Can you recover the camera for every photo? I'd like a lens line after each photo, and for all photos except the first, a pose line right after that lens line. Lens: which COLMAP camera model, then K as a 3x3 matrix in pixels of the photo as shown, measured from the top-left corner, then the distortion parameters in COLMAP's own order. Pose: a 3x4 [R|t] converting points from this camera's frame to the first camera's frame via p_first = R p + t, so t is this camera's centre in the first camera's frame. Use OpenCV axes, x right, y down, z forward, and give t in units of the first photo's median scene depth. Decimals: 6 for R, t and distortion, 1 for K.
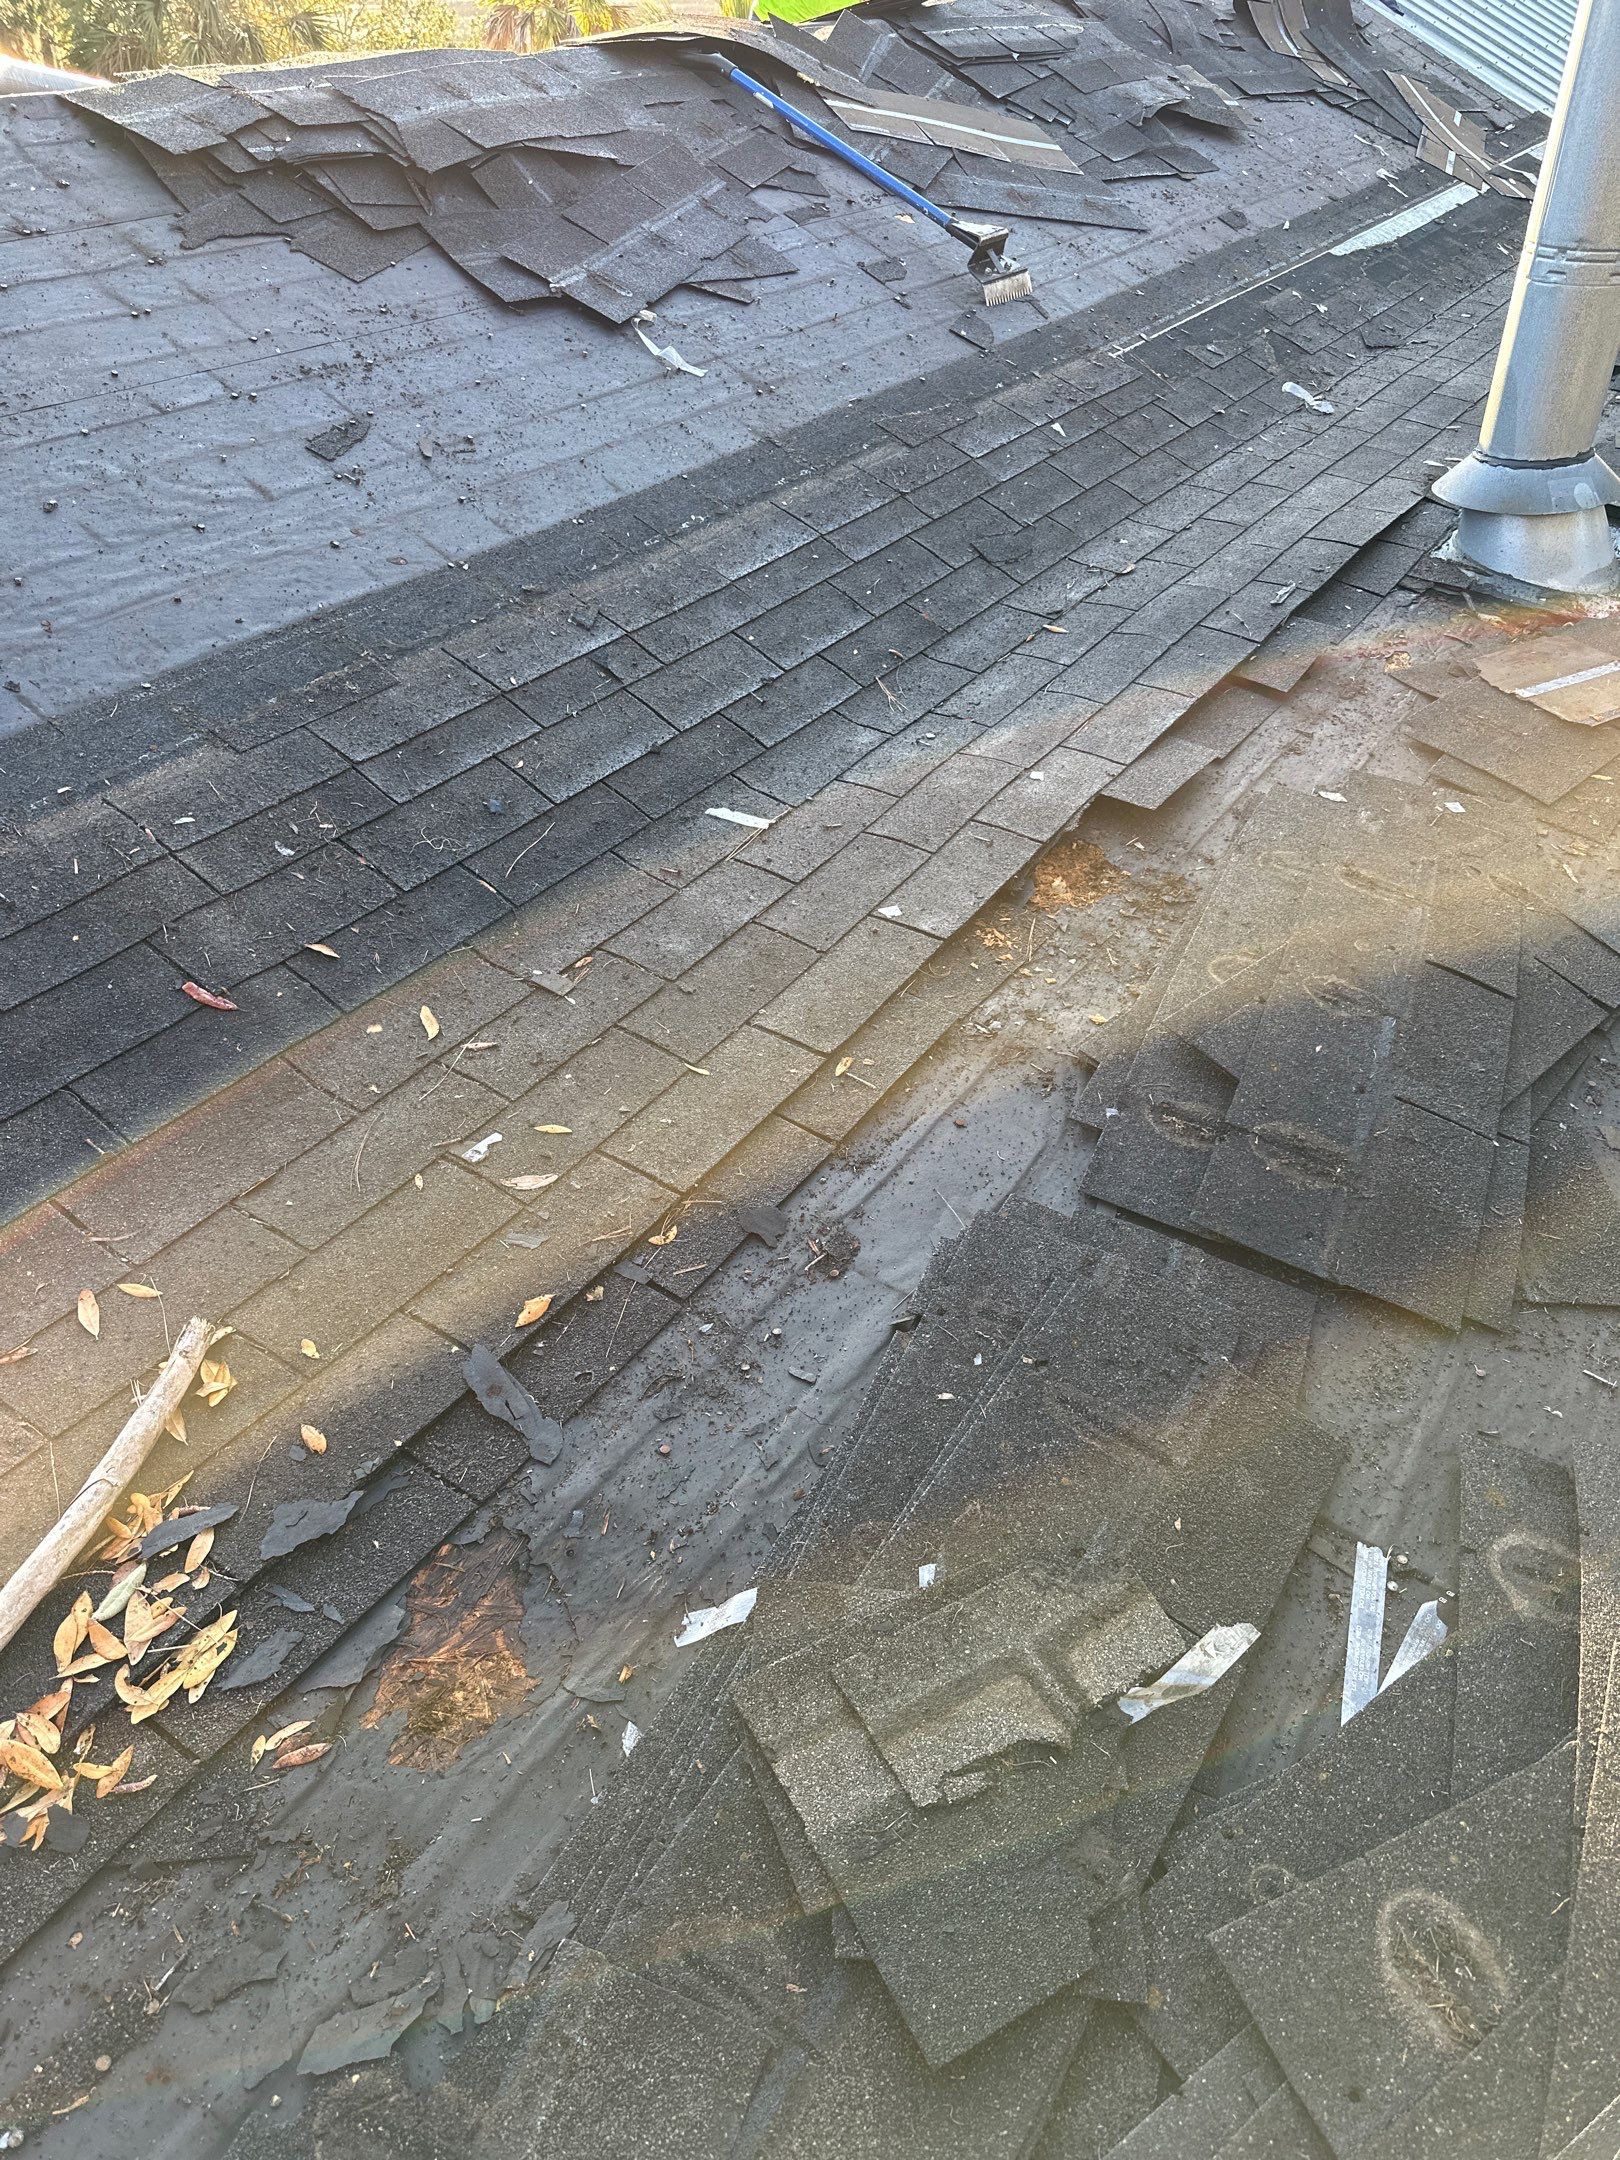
lens RADIAL K [[1548.0, 0, 768.6], [0, 1548.0, 1080.9], [0, 0, 1]] dist [-0.006554, -0.003688]
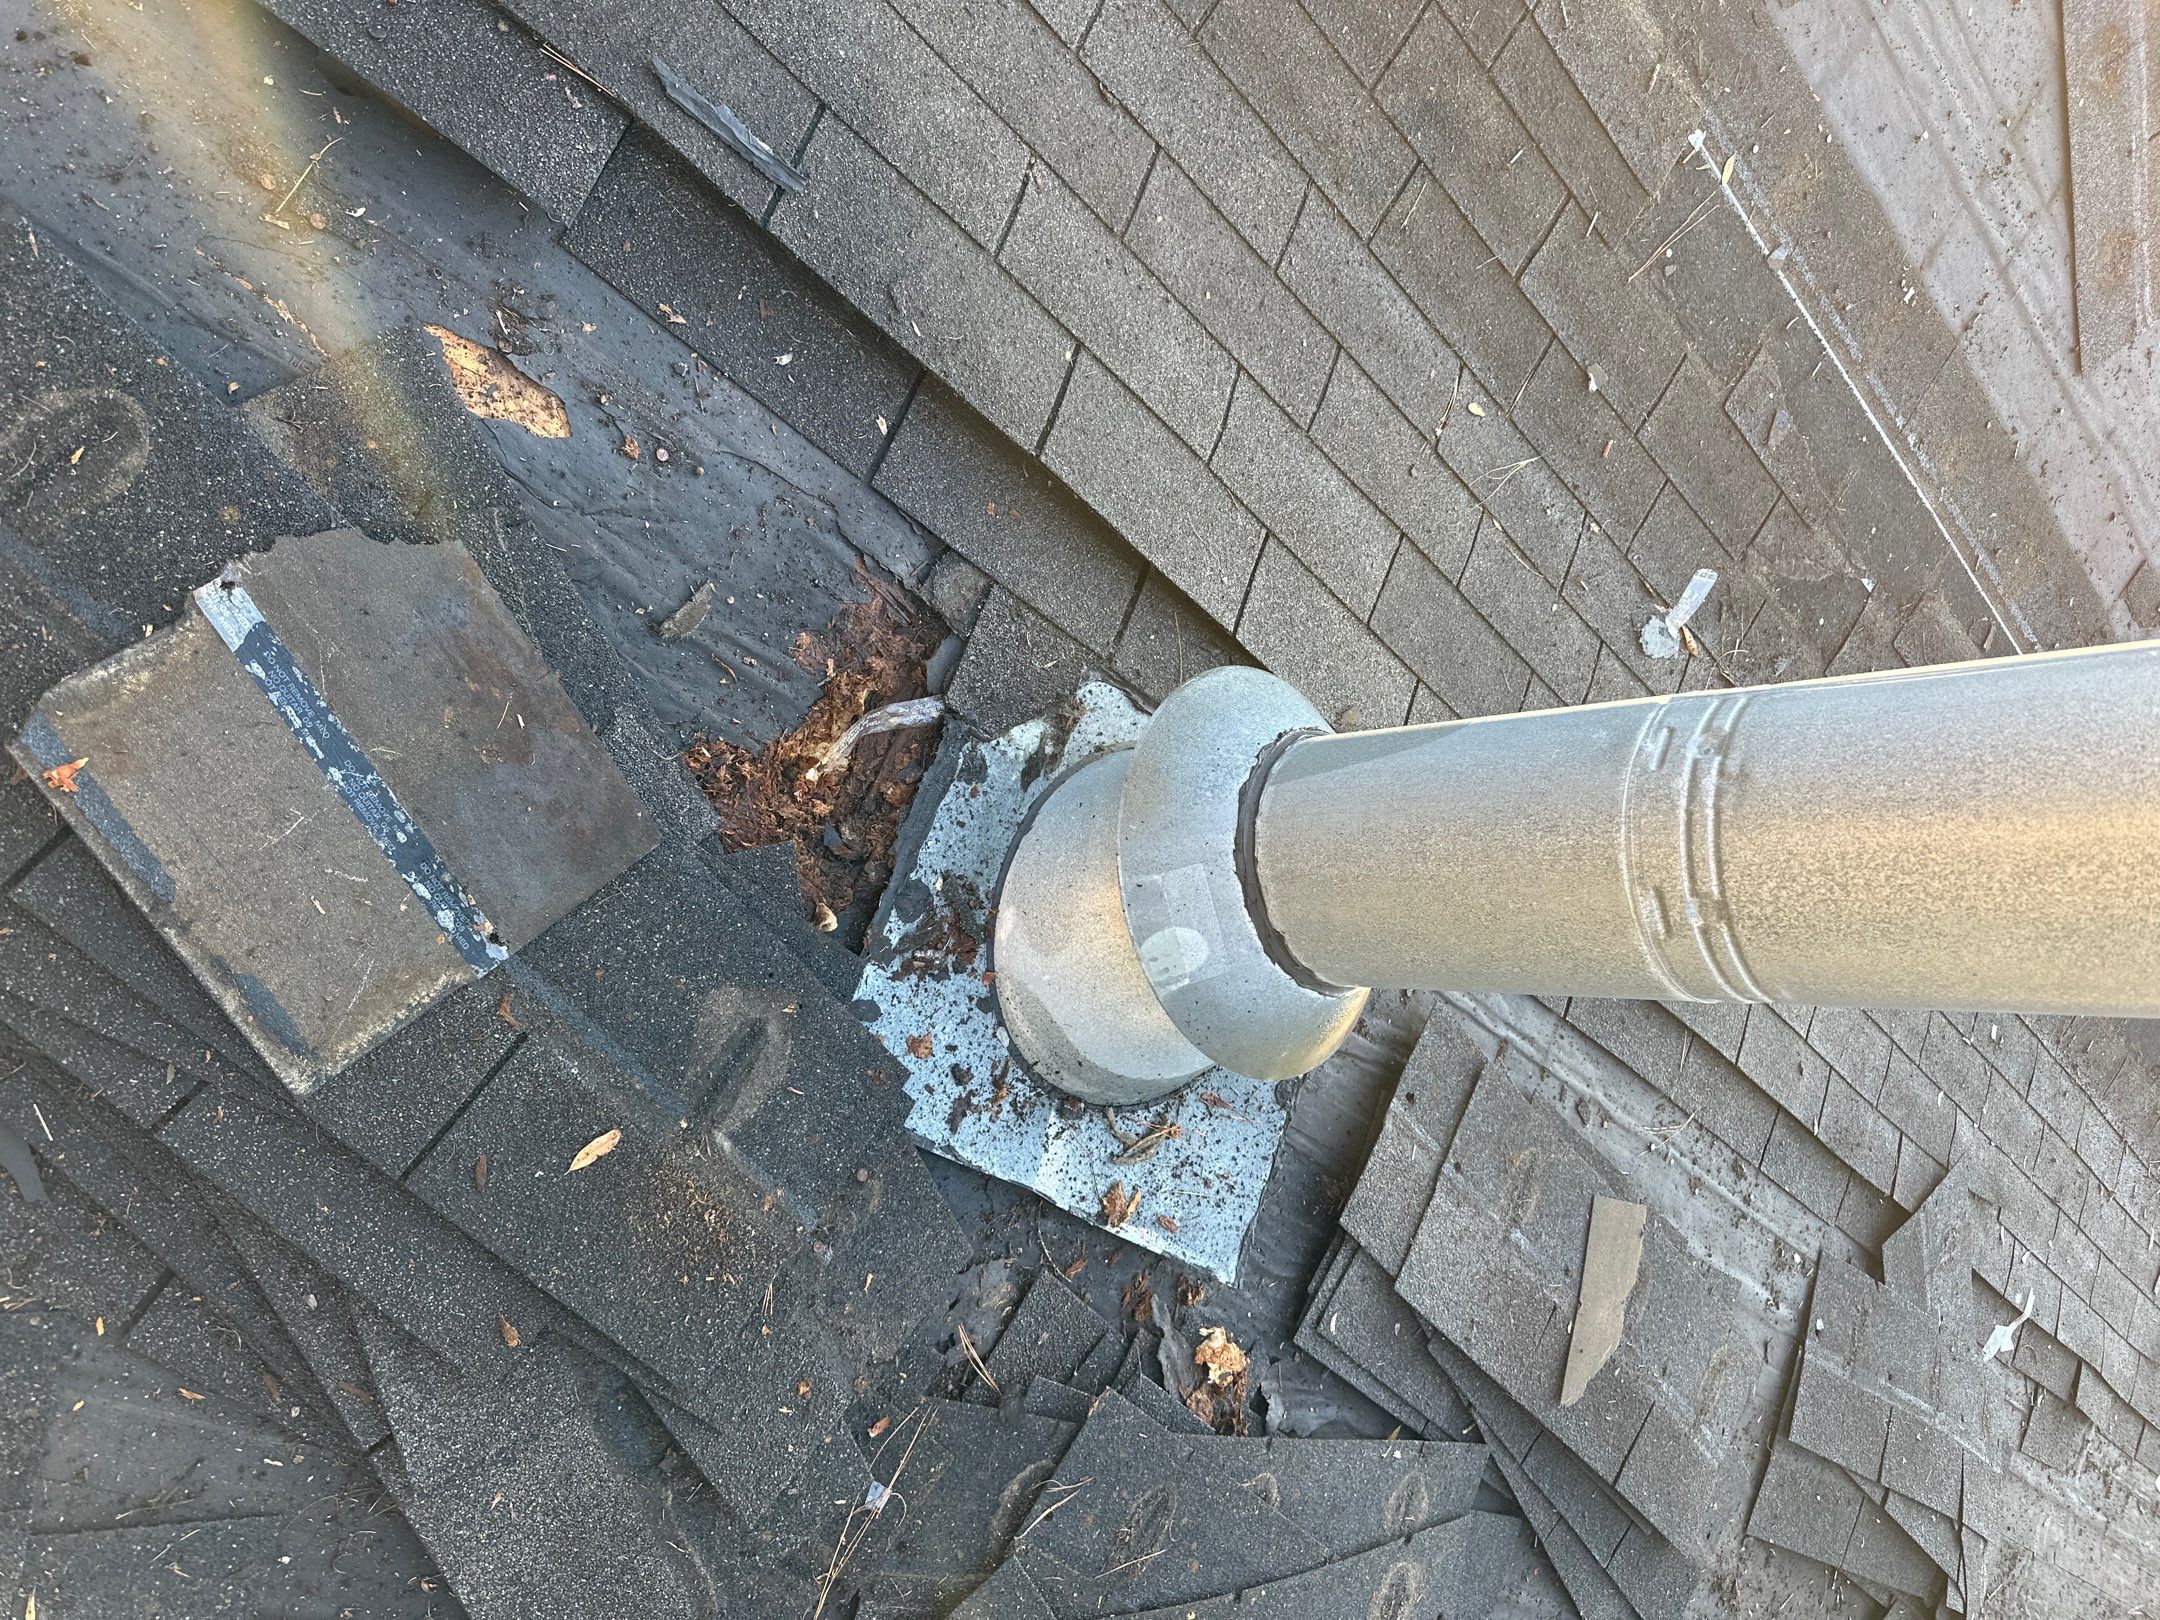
lens RADIAL K [[1548.0, 0, 1080.0], [0, 1548.0, 810.0], [0, 0, 1]] dist [-0.006554, -0.003688]
pose [[0.109327, 0.992477, 0.055112, 0.388600], [-0.977249, 0.097181, 0.188522, -0.363166], [0.181748, -0.074469, 0.980521, 0.499504]]
